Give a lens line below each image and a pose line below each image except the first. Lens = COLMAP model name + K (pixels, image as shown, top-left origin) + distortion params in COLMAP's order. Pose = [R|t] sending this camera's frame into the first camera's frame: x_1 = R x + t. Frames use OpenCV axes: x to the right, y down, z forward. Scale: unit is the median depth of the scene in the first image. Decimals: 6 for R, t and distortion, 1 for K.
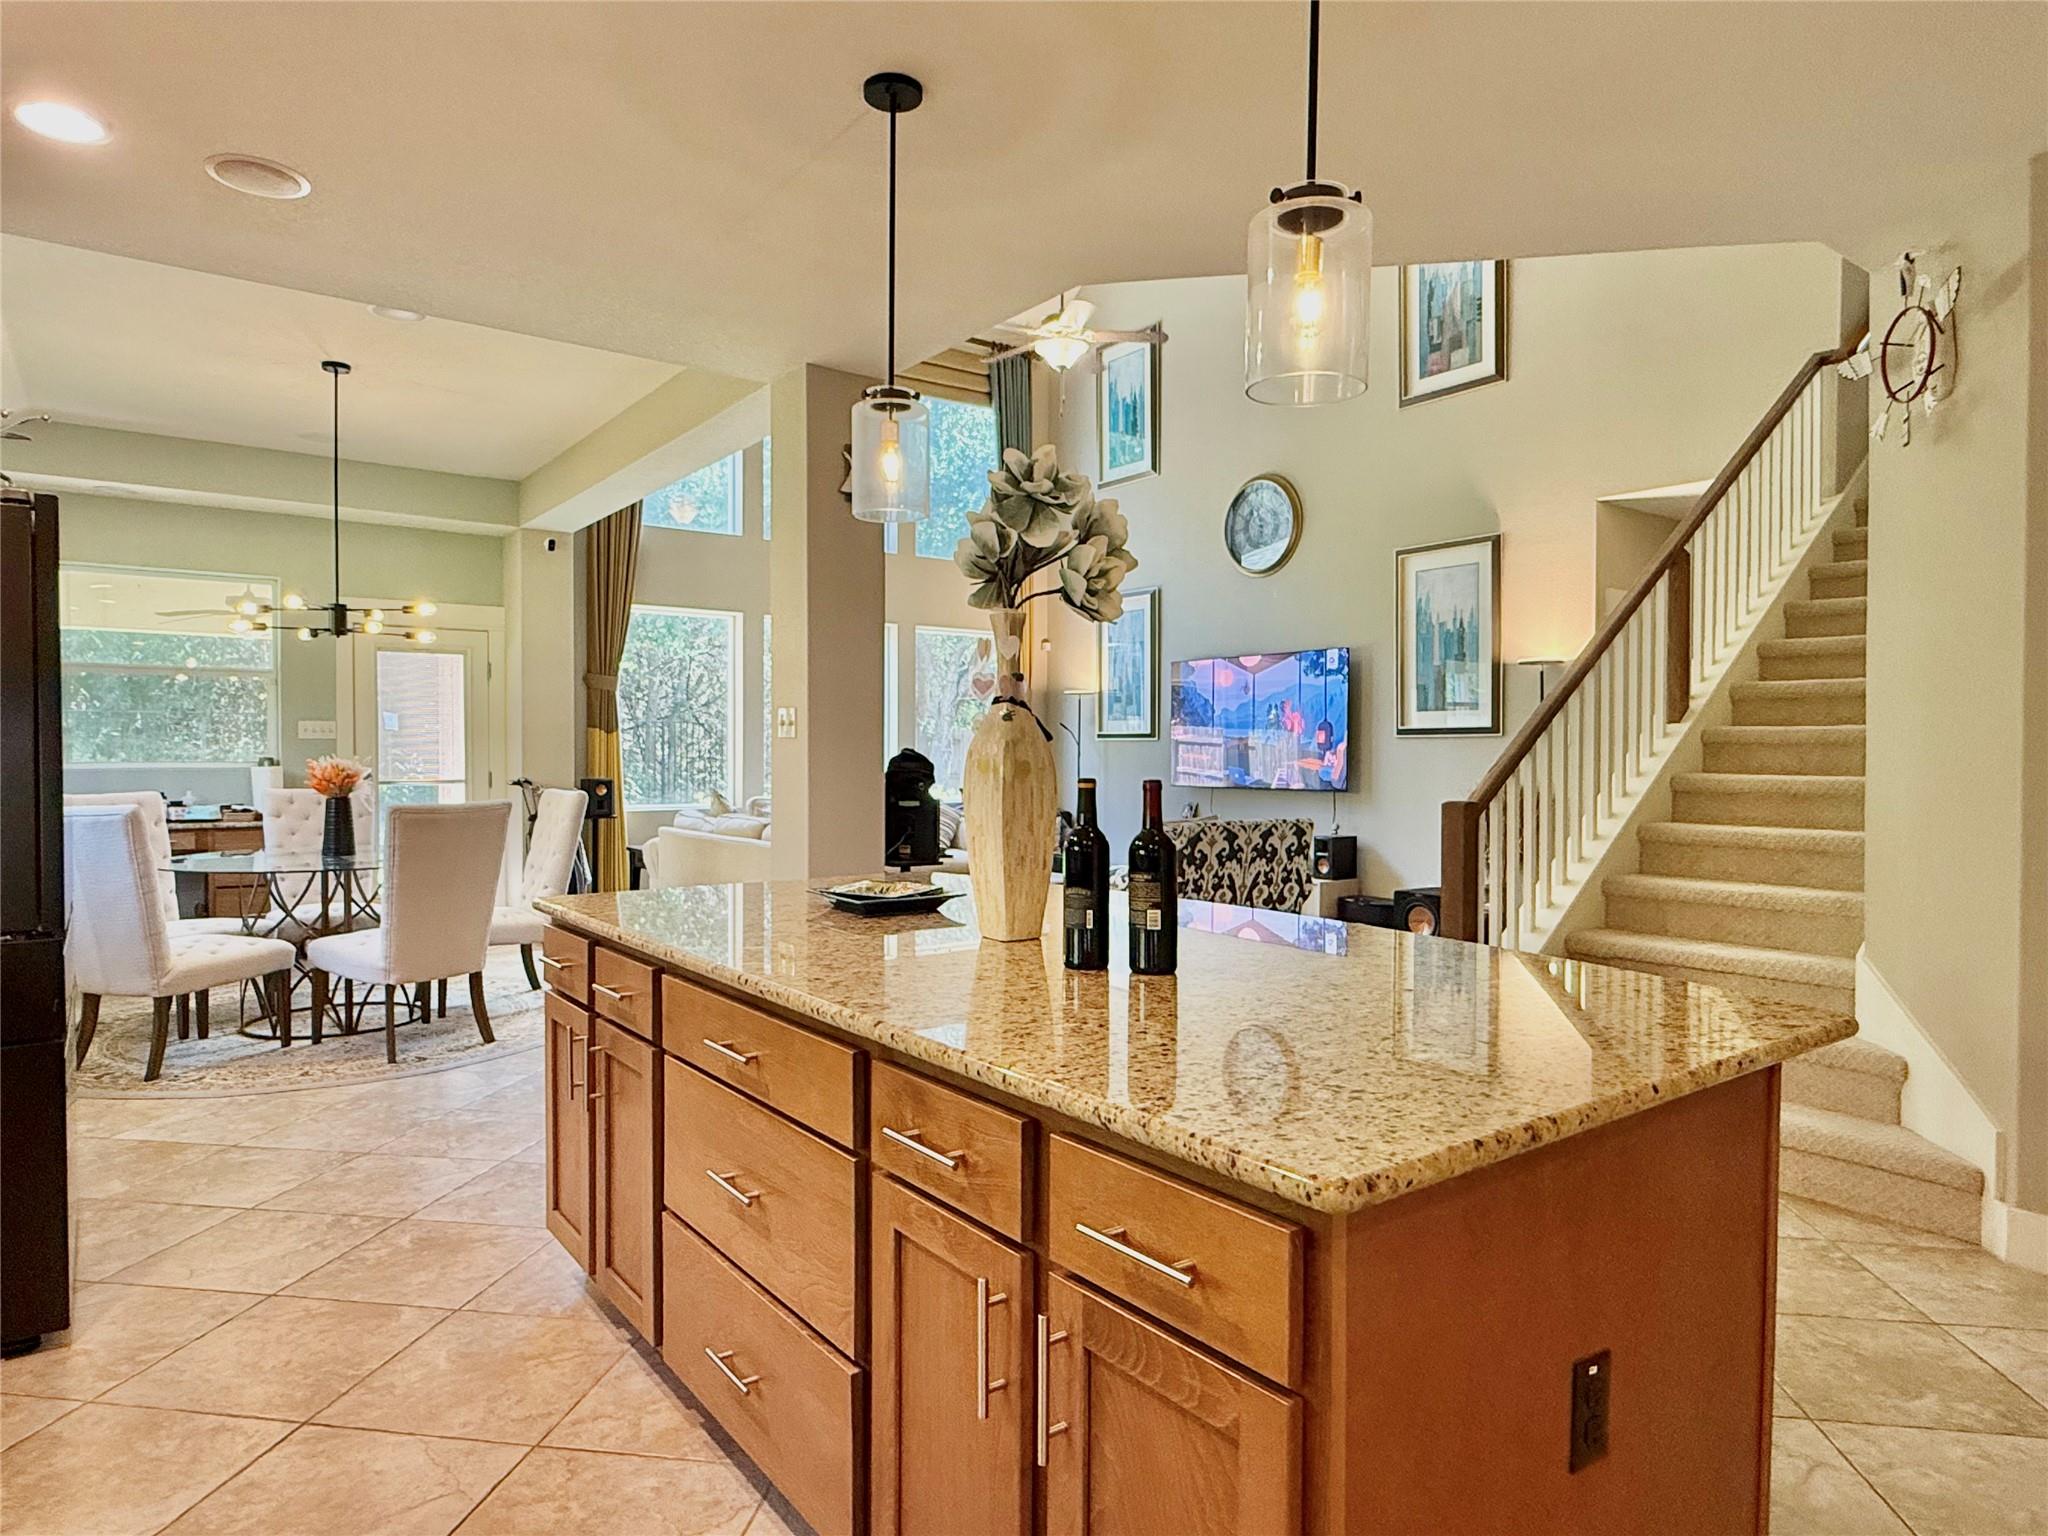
lens RADIAL K [[1203.3, 0, 1021.1], [0, 1203.3, 772.6], [0, 0, 1]] dist [0.001920, 0.000105]
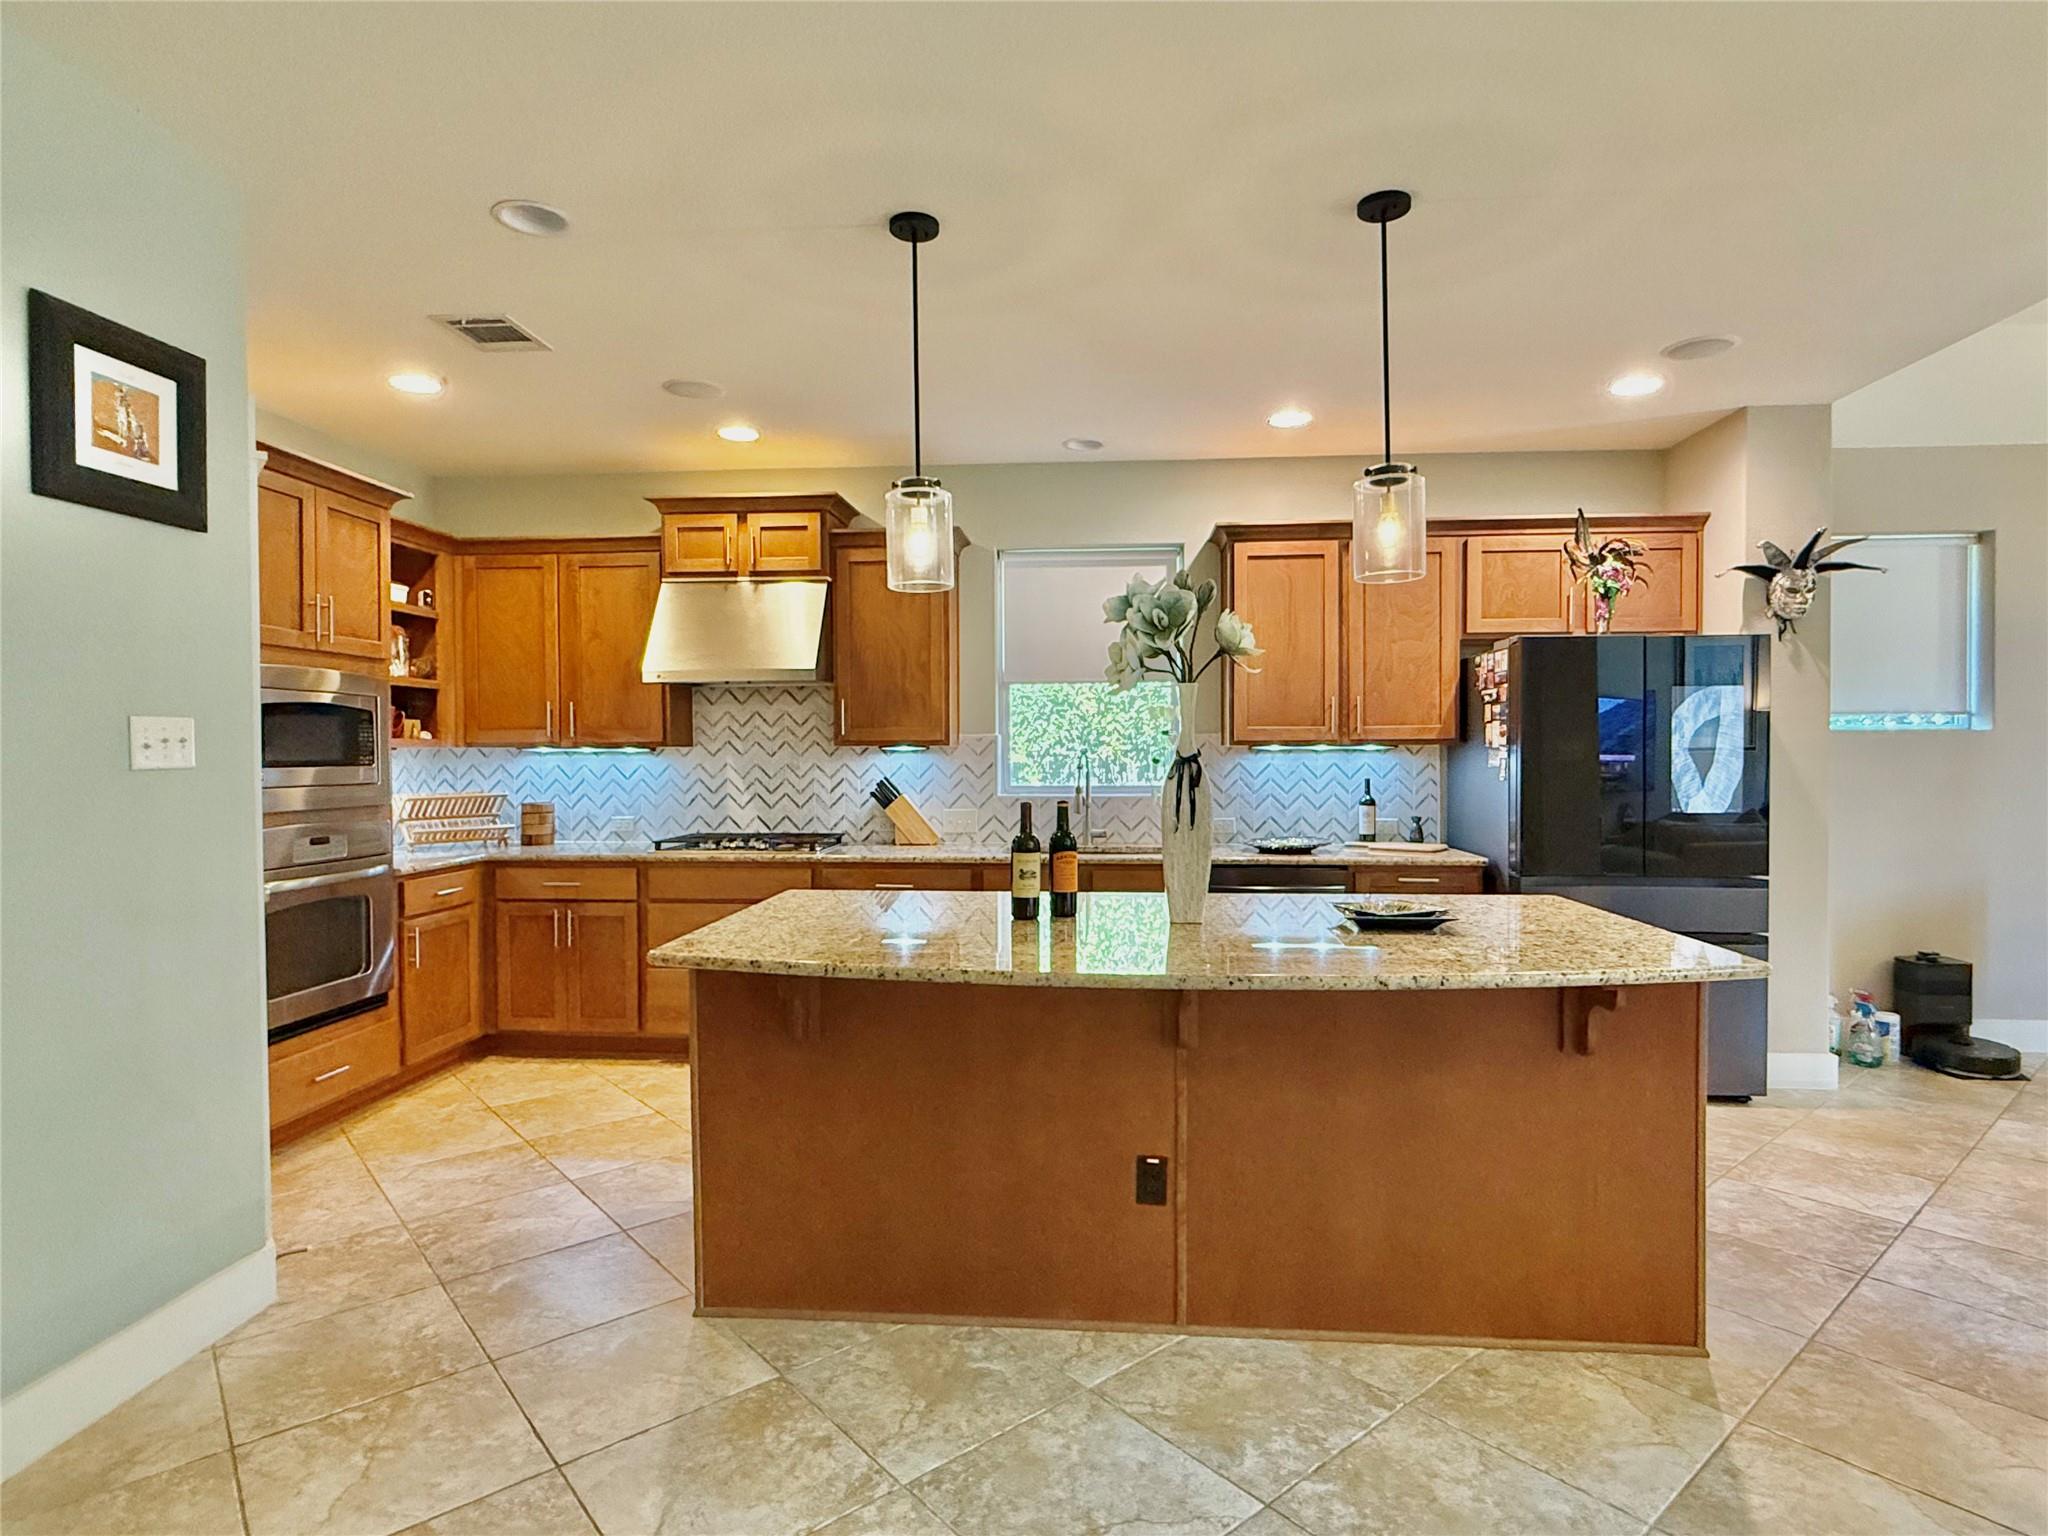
lens RADIAL K [[1112.2, 0, 1024.0], [0, 1112.2, 768.0], [0, 0, 1]] dist [0.000173, -0.000096]
pose [[-0.666421, 0.011374, -0.745489, 0.313927], [-0.012581, 0.999570, 0.026498, -0.020470], [0.745469, 0.027038, -0.665991, 0.503594]]
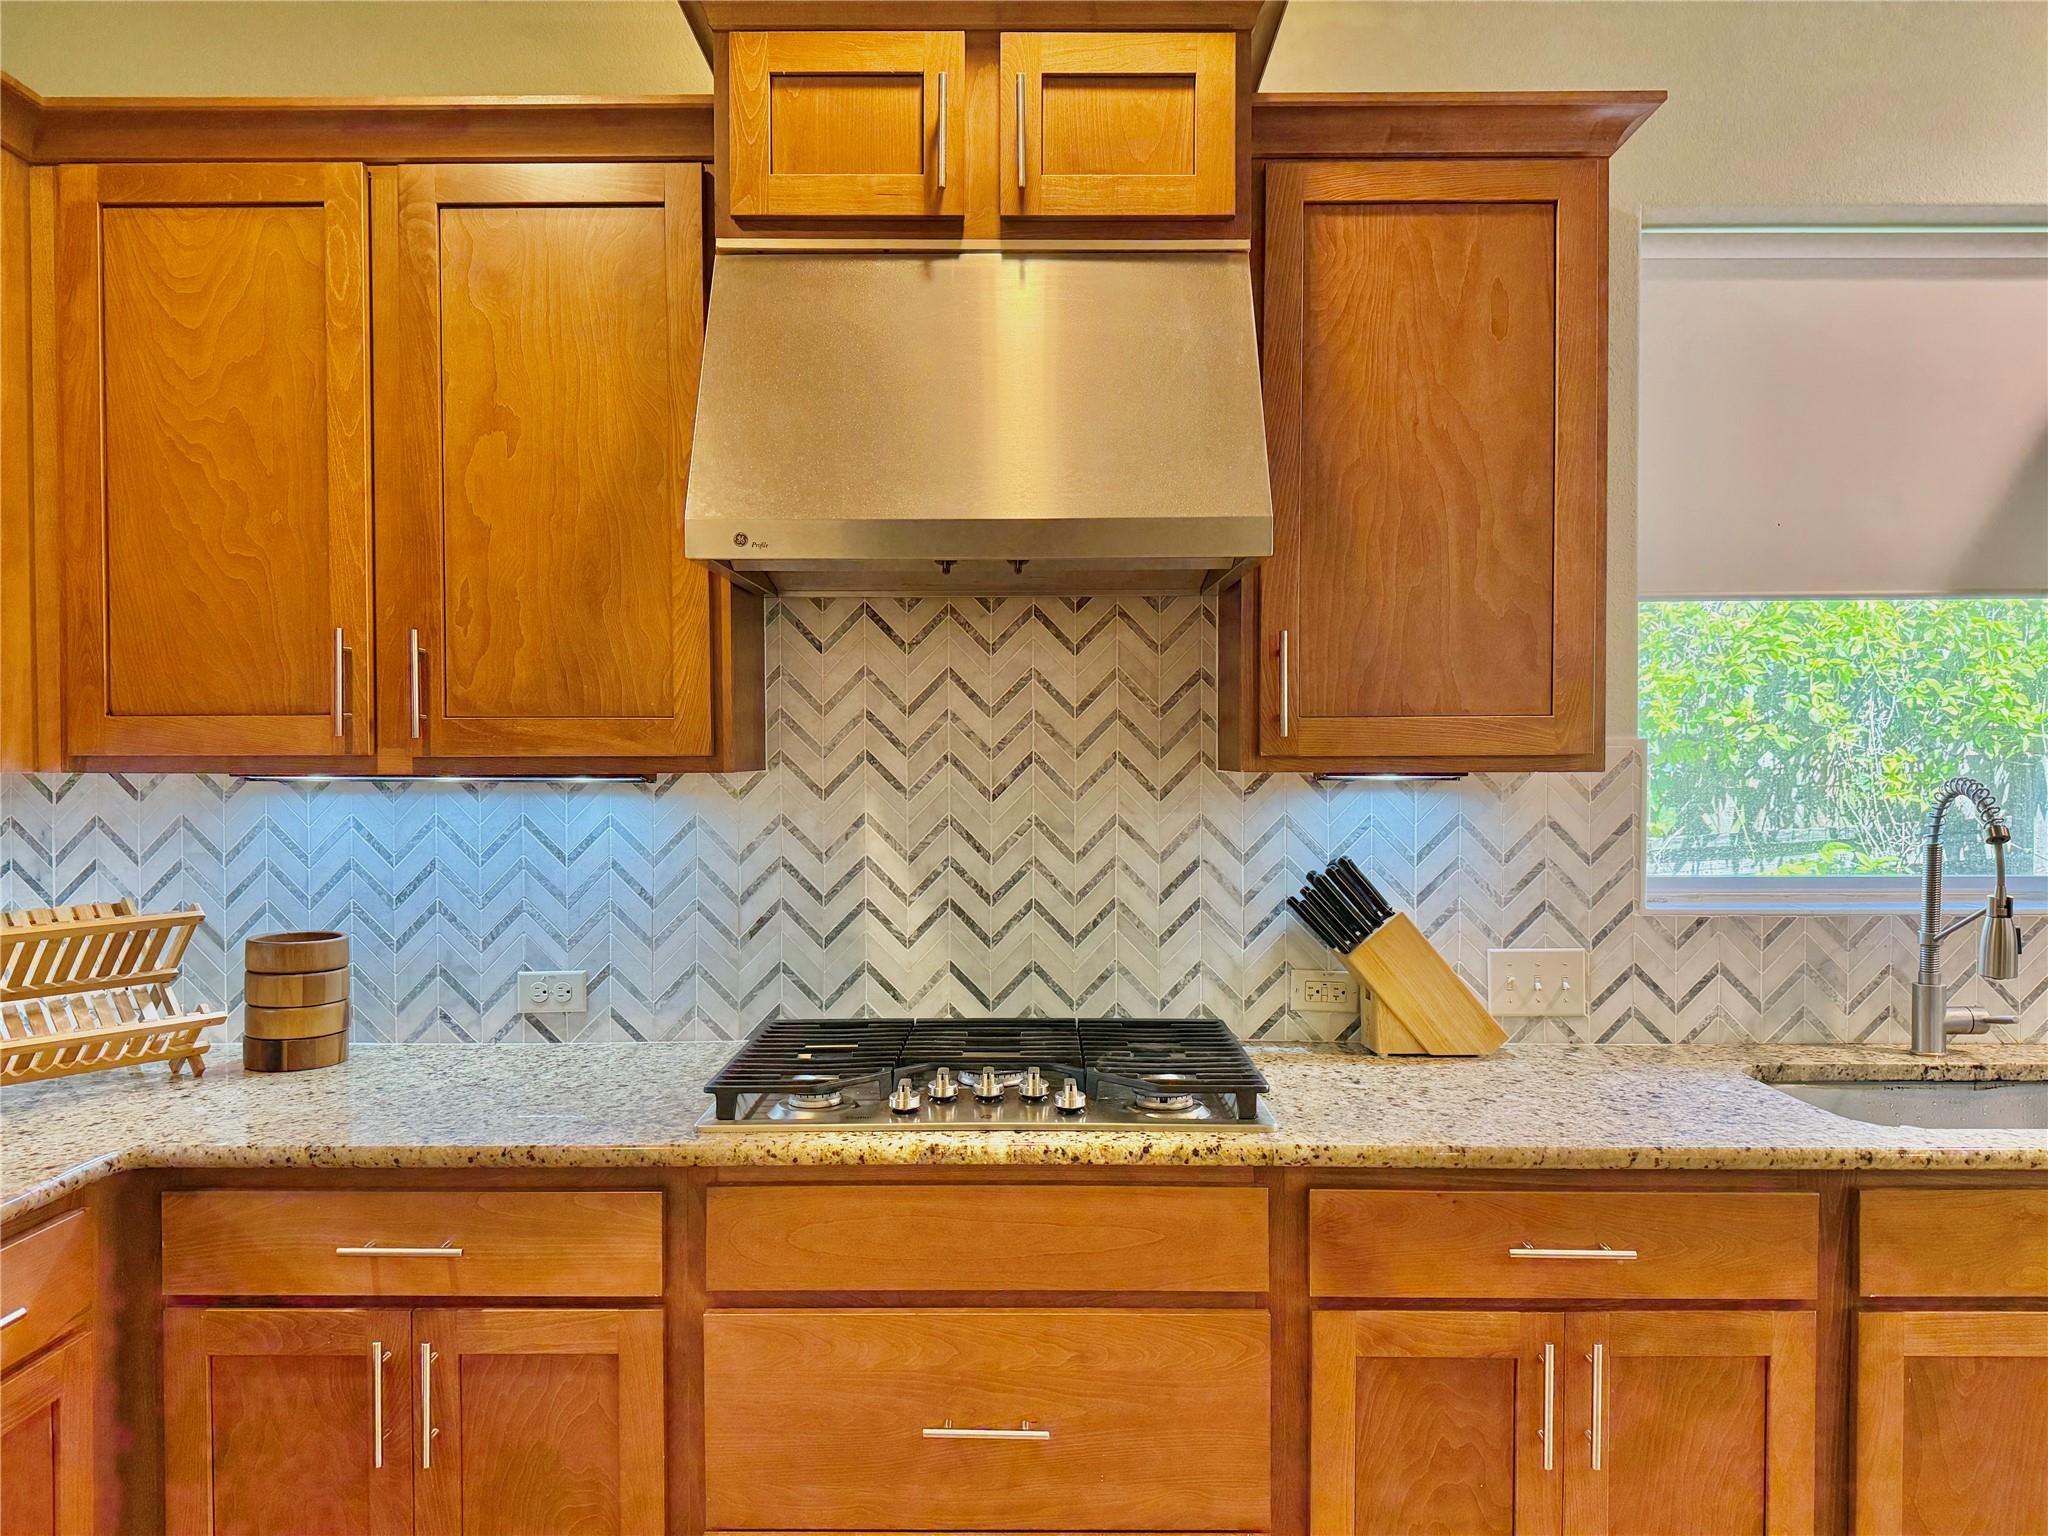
lens RADIAL K [[1442.1, 0, 1024.5], [0, 1442.1, 780.4], [0, 0, 1]] dist [0.076916, -0.101693]
pose [[-0.605842, 0.012617, -0.795485, 0.166055], [-0.016124, 0.999474, 0.028133, -0.020115], [0.795422, 0.029871, -0.605320, 0.159279]]
